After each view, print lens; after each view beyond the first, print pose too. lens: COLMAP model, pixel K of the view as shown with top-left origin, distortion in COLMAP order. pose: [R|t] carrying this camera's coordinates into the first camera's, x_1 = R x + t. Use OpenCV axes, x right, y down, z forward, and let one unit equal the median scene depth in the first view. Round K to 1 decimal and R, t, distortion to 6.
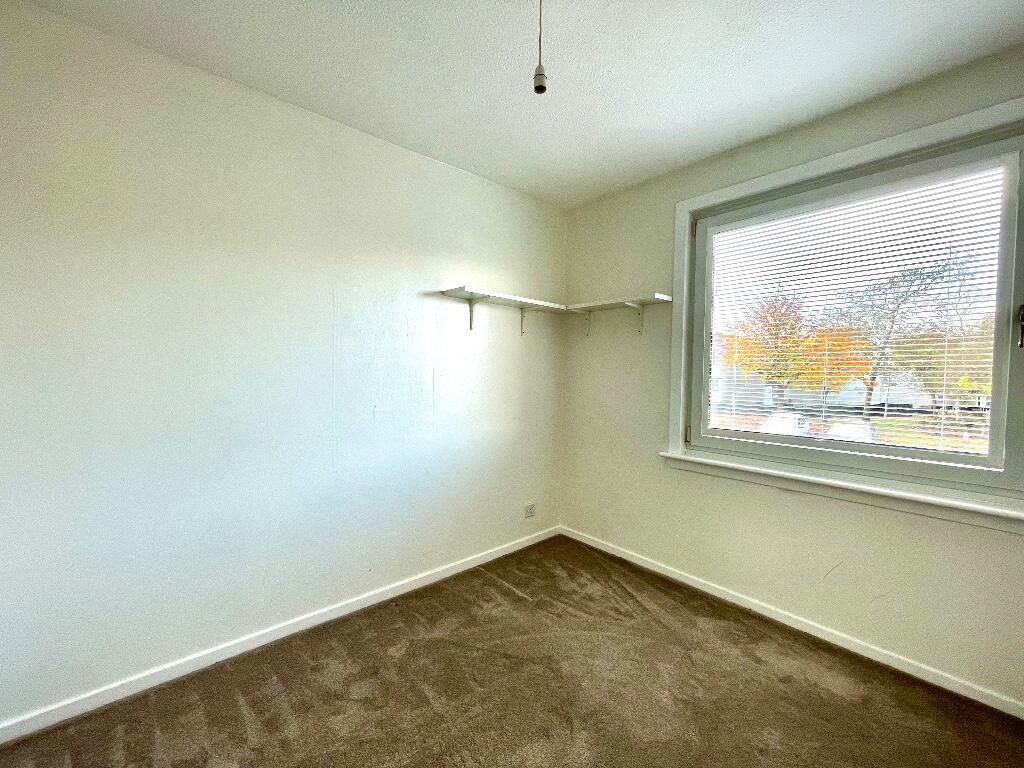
lens RADIAL K [[422.3, 0, 512.0], [0, 422.3, 384.0], [0, 0, 1]] dist [-0.000379, 0.000129]
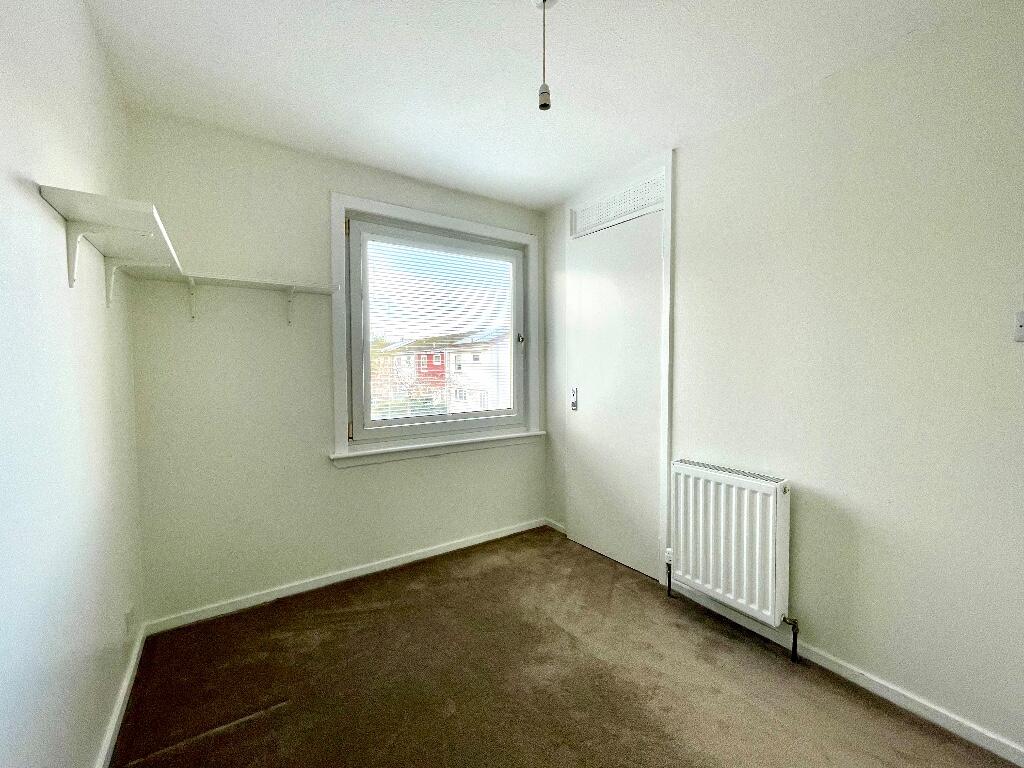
lens RADIAL K [[422.3, 0, 512.0], [0, 422.3, 384.0], [0, 0, 1]] dist [-0.000379, 0.000129]
pose [[0.109127, -0.055476, 0.992479, -0.546342], [0.036073, 0.998005, 0.051819, -0.031525], [-0.993373, 0.030147, 0.110910, 0.513364]]
